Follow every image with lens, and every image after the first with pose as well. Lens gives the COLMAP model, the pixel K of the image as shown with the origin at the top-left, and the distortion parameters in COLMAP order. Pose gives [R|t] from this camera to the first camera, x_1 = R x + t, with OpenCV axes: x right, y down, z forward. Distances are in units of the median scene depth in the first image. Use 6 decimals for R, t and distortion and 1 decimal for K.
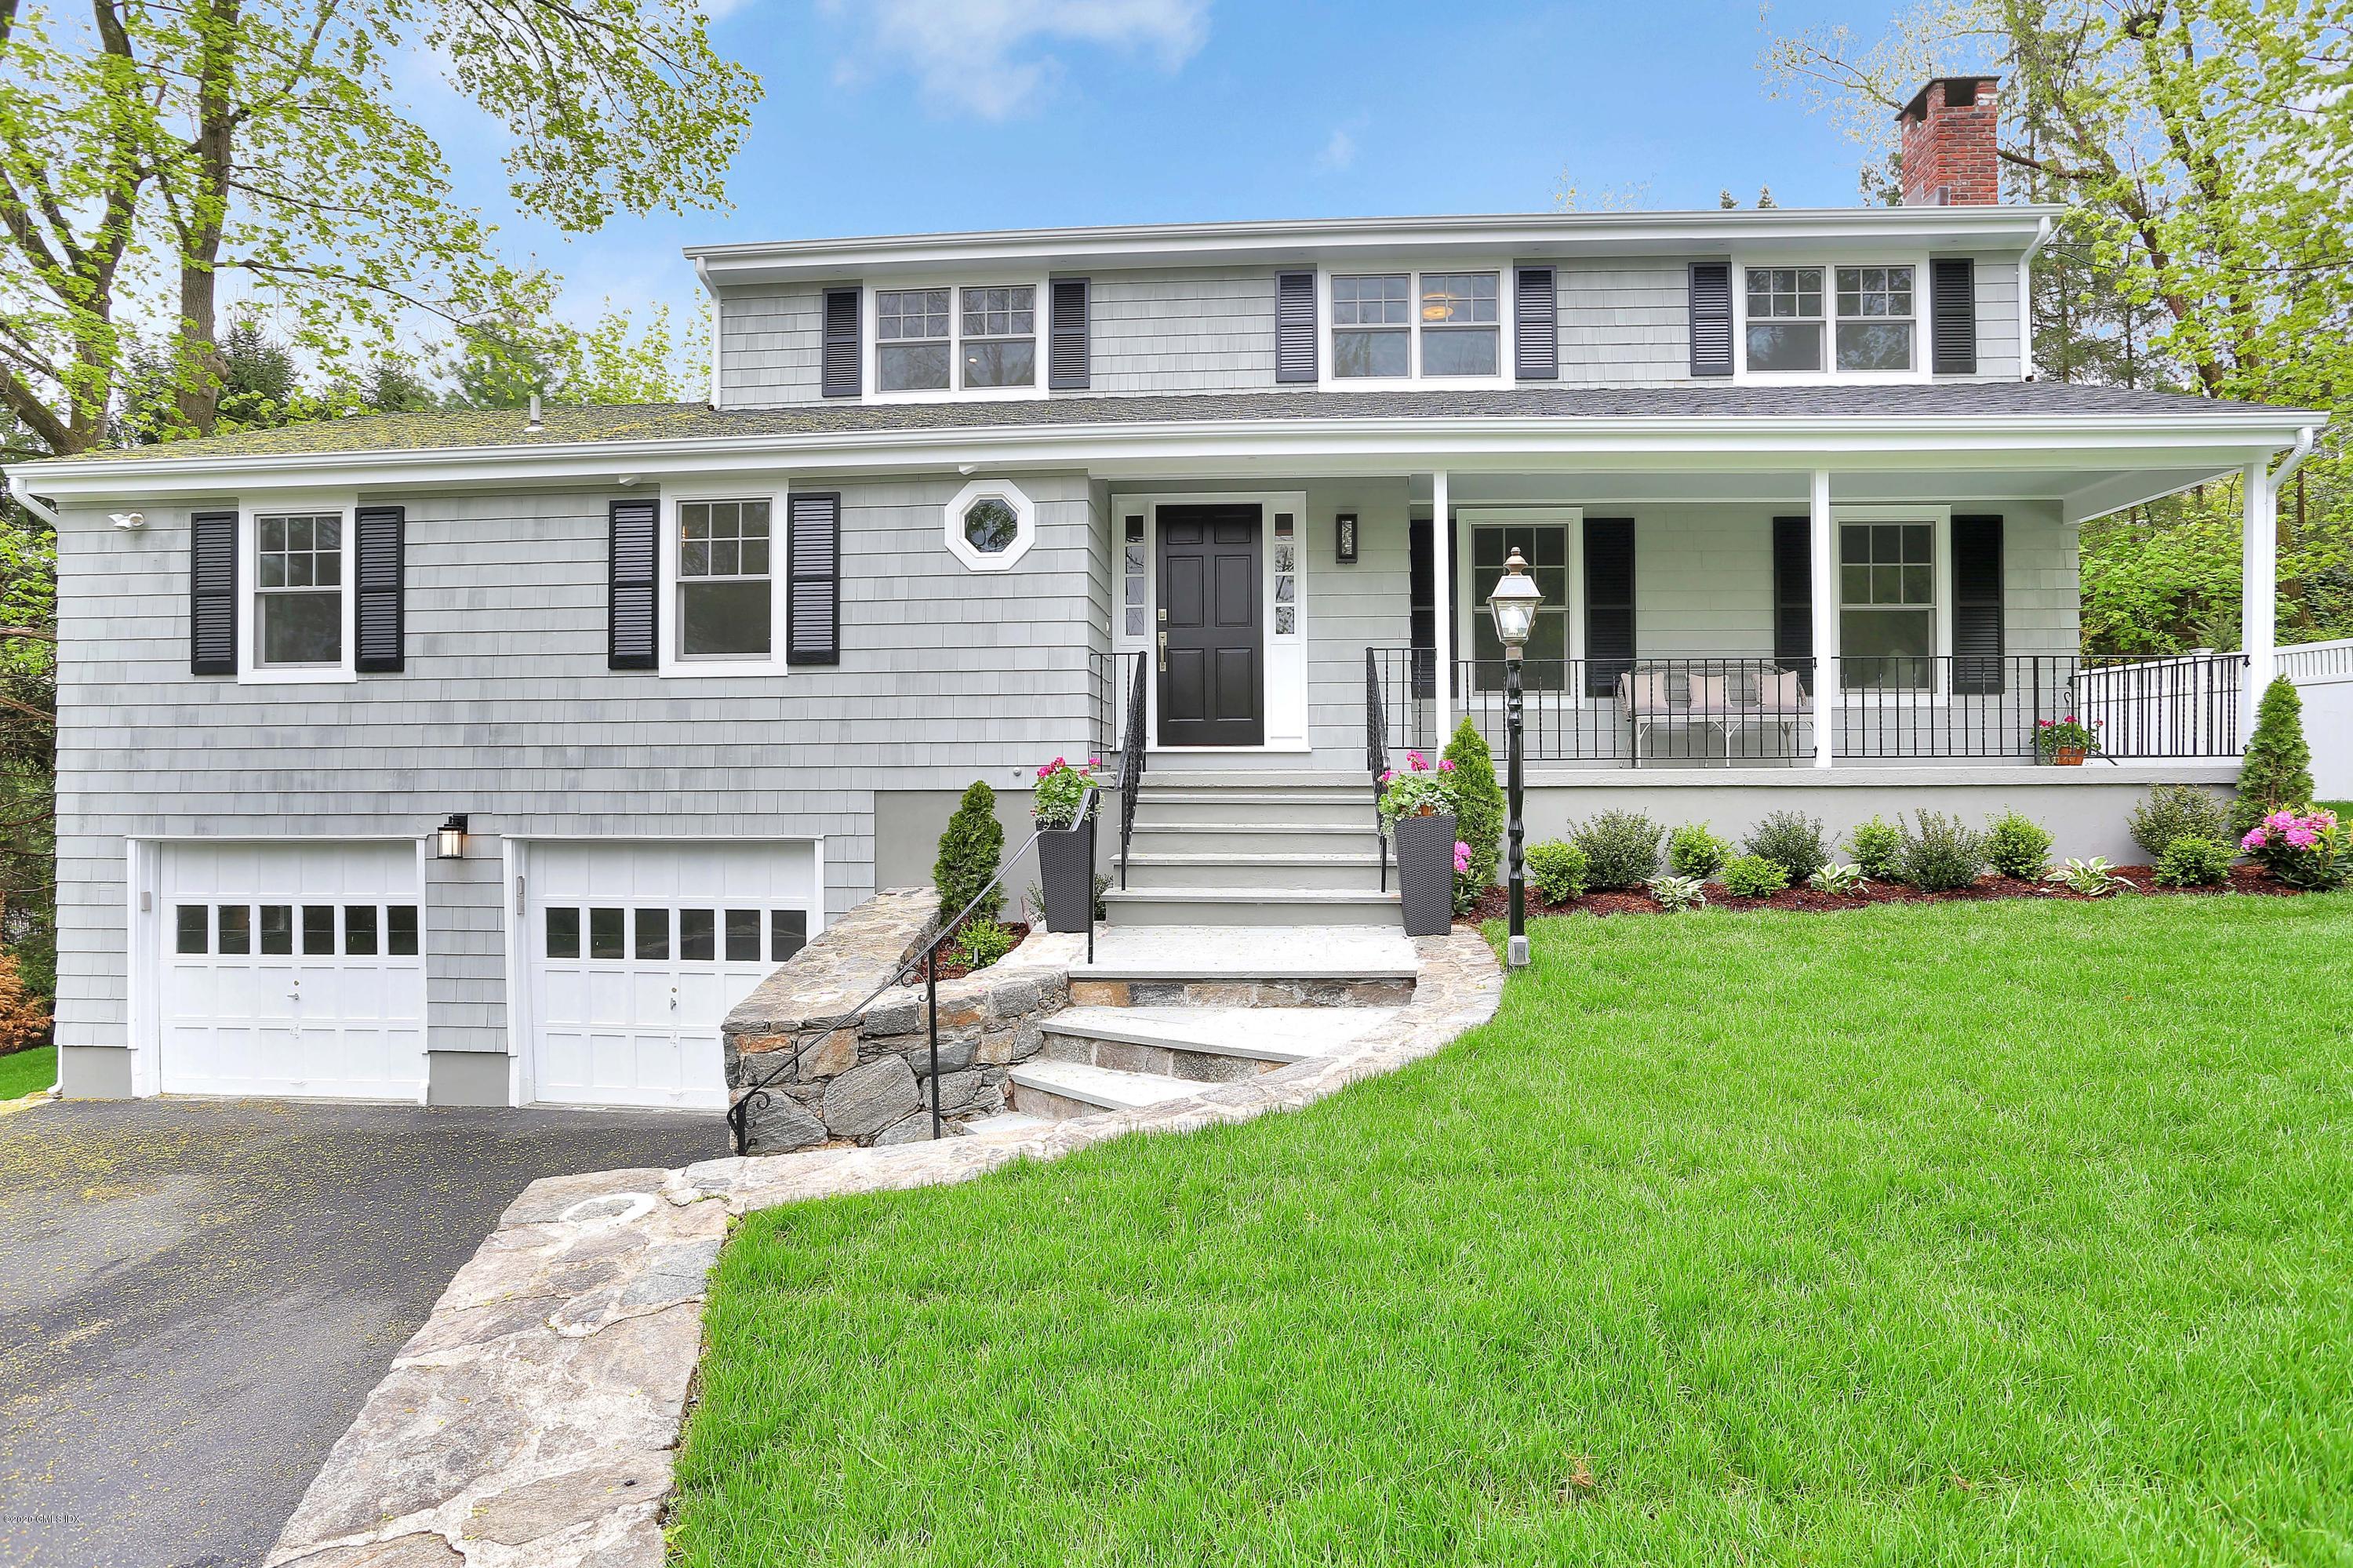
lens RADIAL K [[1186.8, 0, 1201.1], [0, 1186.8, 790.7], [0, 0, 1]] dist [-0.064176, 0.028345]
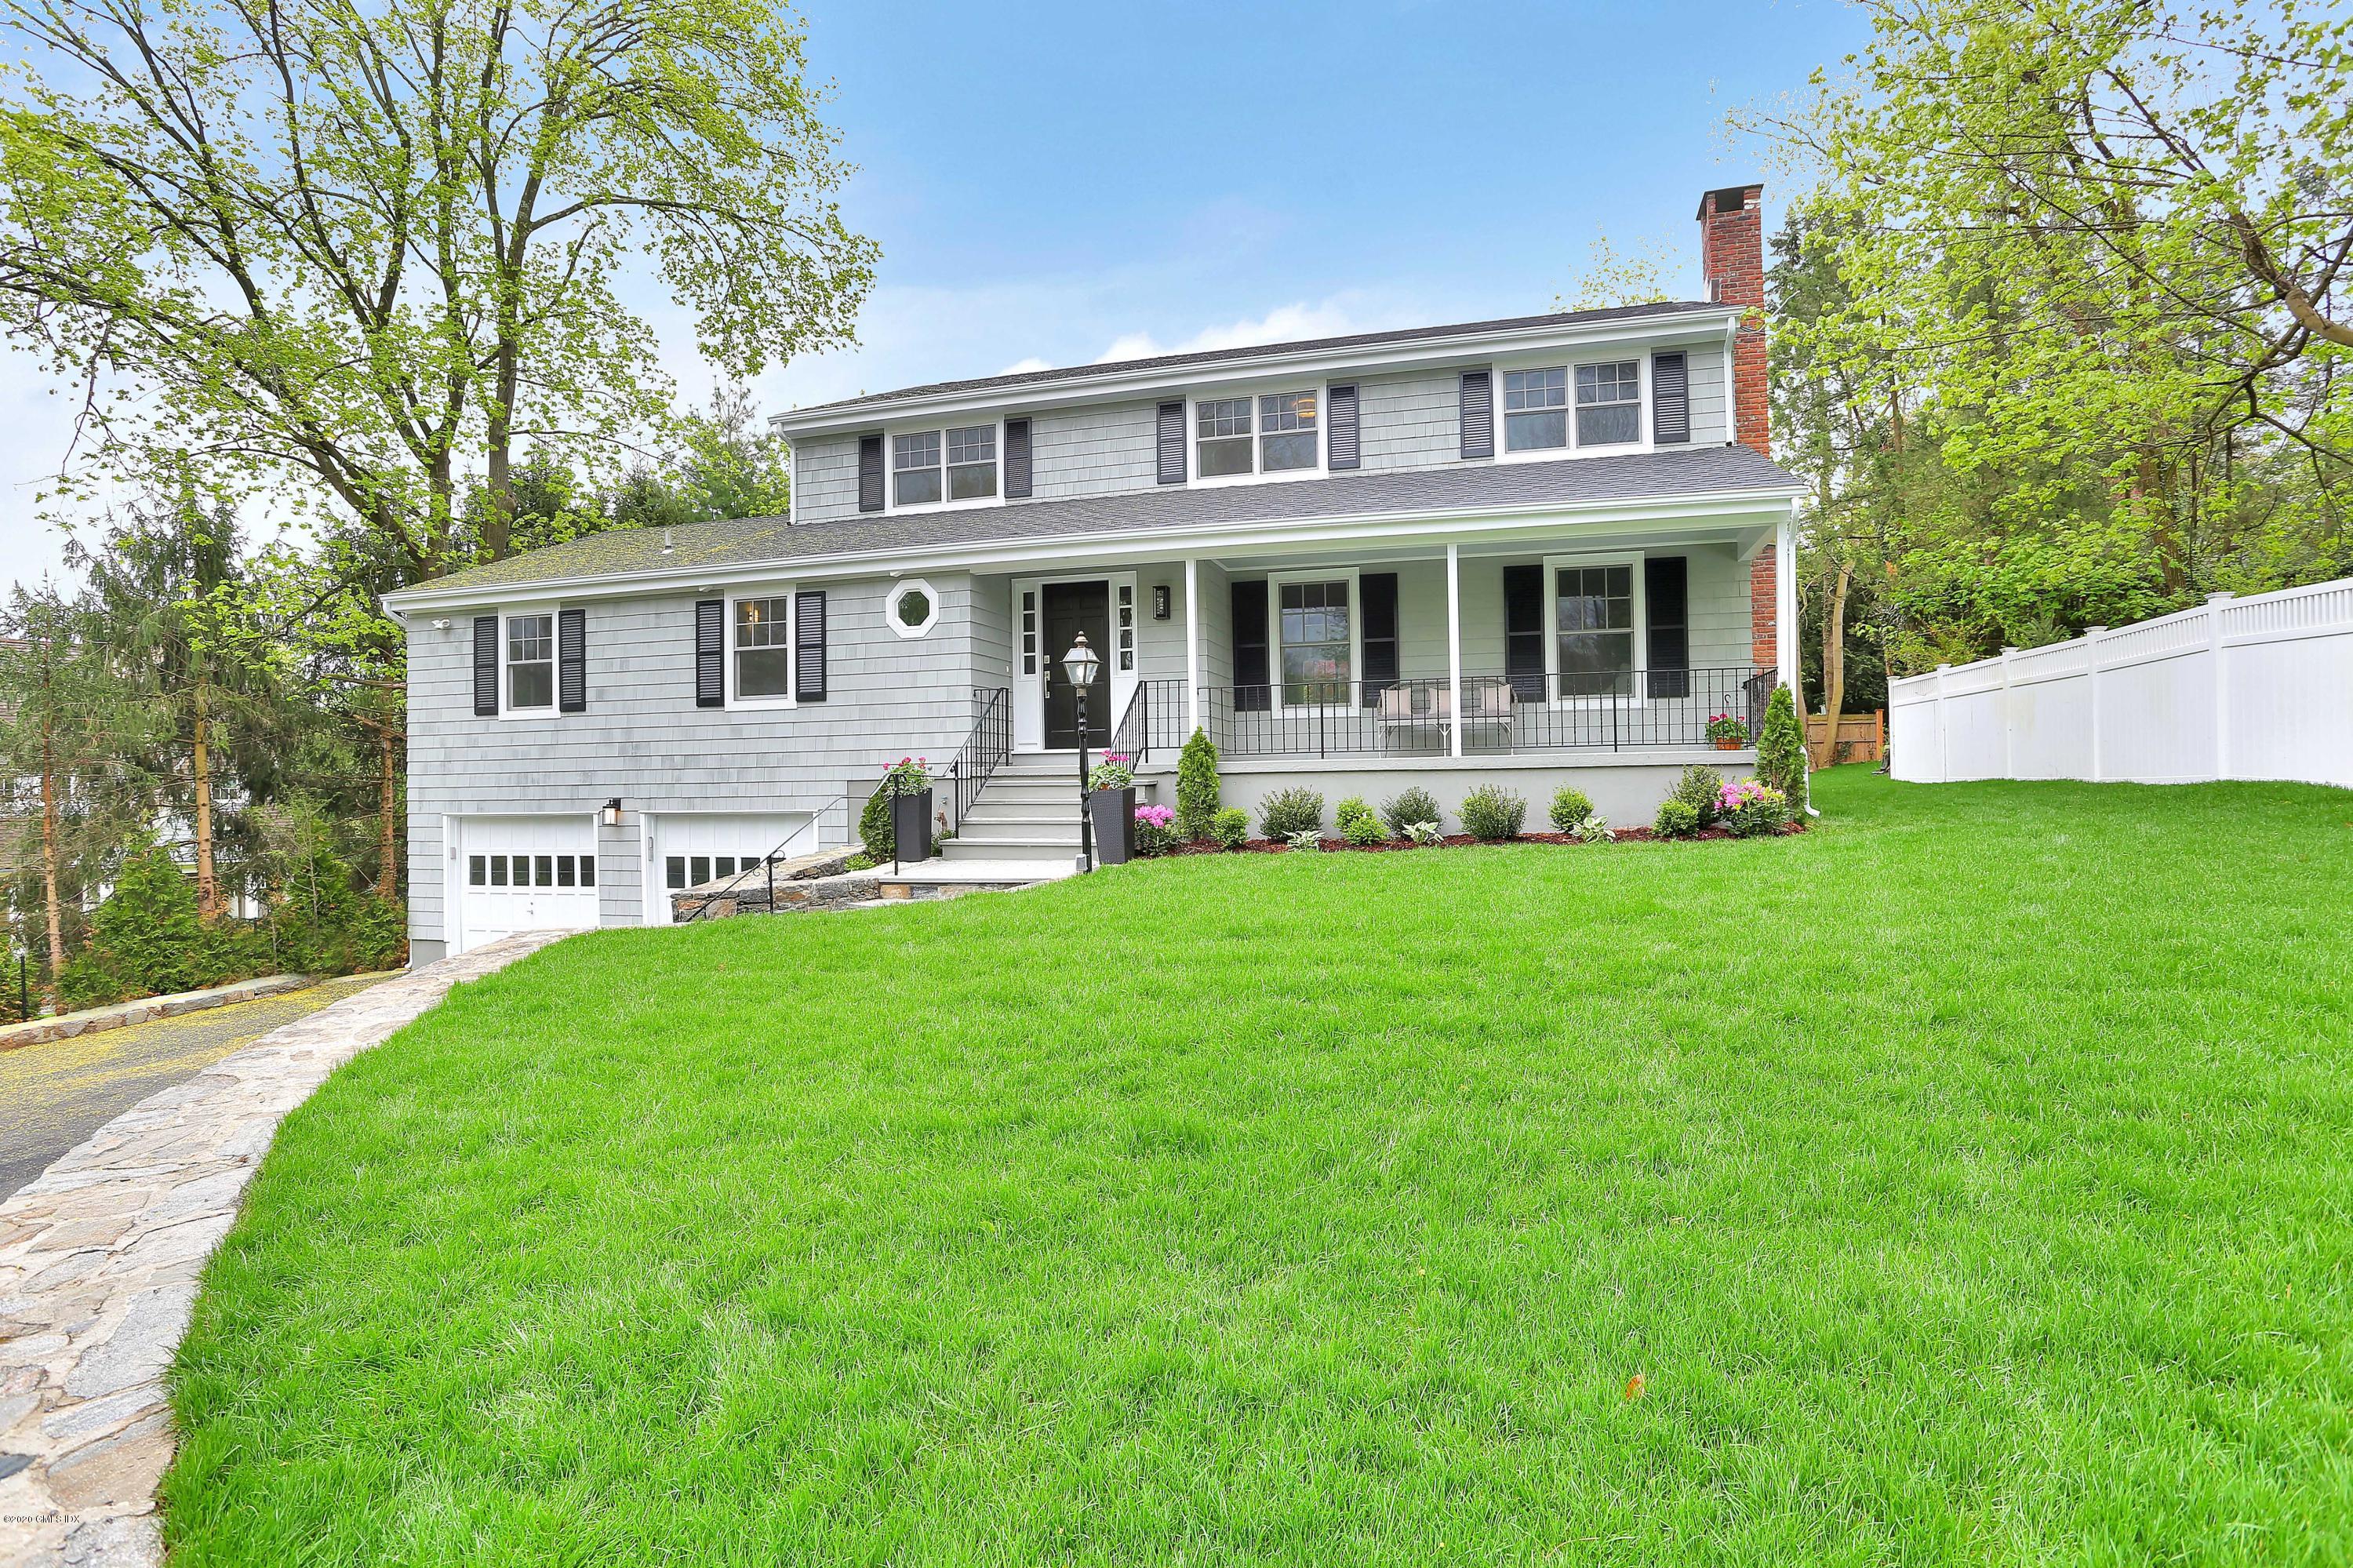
lens RADIAL K [[1186.8, 0, 1201.1], [0, 1186.8, 790.7], [0, 0, 1]] dist [-0.064176, 0.028345]
pose [[0.978236, -0.009016, -0.207301, 0.492316], [0.007982, 0.999951, -0.005826, 0.025638], [0.207344, 0.004045, 0.978260, -0.422051]]
